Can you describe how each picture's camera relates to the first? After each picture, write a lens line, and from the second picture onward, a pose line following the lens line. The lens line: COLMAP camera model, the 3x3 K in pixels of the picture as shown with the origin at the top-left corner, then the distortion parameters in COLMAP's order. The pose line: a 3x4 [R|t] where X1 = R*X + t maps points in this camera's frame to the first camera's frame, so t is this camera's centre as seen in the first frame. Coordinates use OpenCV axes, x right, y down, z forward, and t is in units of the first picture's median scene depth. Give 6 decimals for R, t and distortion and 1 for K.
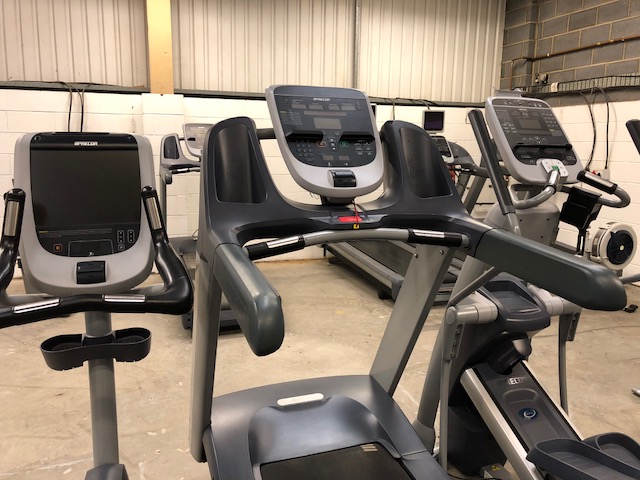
lens RADIAL K [[528.0, 0, 320.3], [0, 528.0, 240.1], [0, 0, 1]] dist [0.006255, 0.011421]
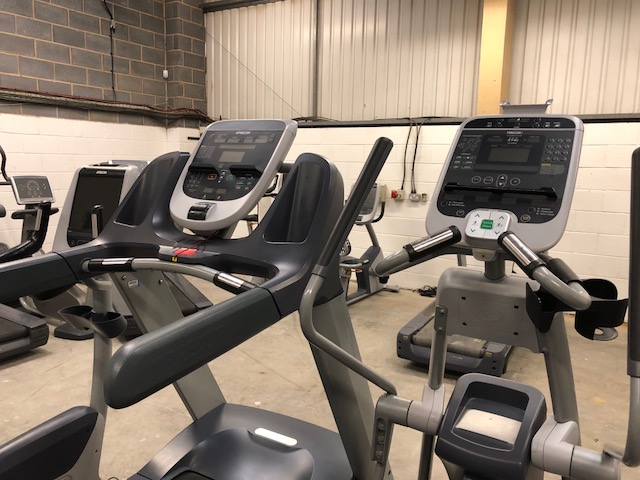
lens RADIAL K [[528.0, 0, 321.6], [0, 528.0, 239.0], [0, 0, 1]] dist [0.006255, 0.011421]
pose [[0.632511, 0.115483, -0.765894, 0.494553], [-0.155505, 0.987623, 0.020493, -0.062360], [0.758781, 0.106138, 0.642640, 0.275494]]
